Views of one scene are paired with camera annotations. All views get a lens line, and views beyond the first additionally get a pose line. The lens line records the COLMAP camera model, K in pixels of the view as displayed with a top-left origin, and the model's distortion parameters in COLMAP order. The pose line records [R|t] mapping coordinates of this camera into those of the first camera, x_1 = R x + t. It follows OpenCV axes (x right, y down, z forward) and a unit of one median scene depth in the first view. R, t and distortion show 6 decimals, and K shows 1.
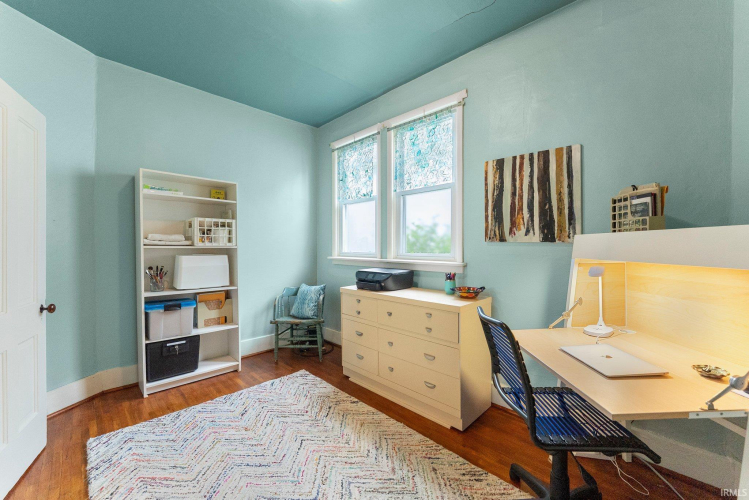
lens RADIAL K [[305.1, 0, 371.4], [0, 305.1, 248.7], [0, 0, 1]] dist [-0.001270, -0.000714]
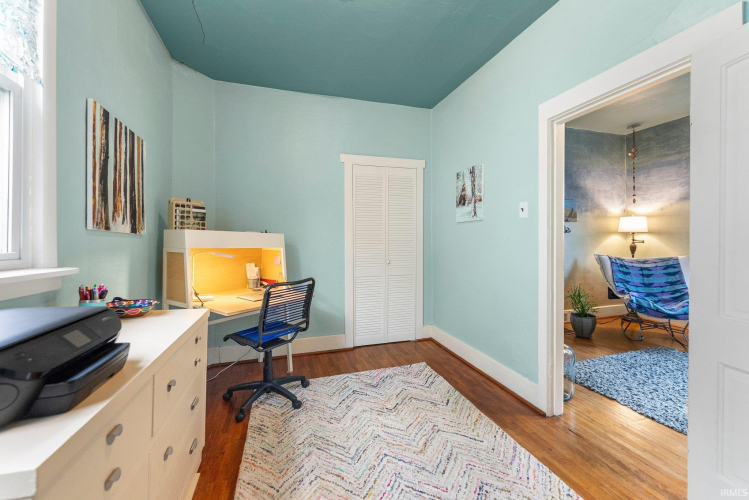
lens RADIAL K [[305.1, 0, 372.9], [0, 305.1, 244.6], [0, 0, 1]] dist [-0.001270, -0.000714]
pose [[-0.892522, -0.007800, 0.450936, -0.547270], [-0.004585, 0.999956, 0.008223, 0.002142], [-0.450981, 0.005272, -0.892518, 1.707017]]
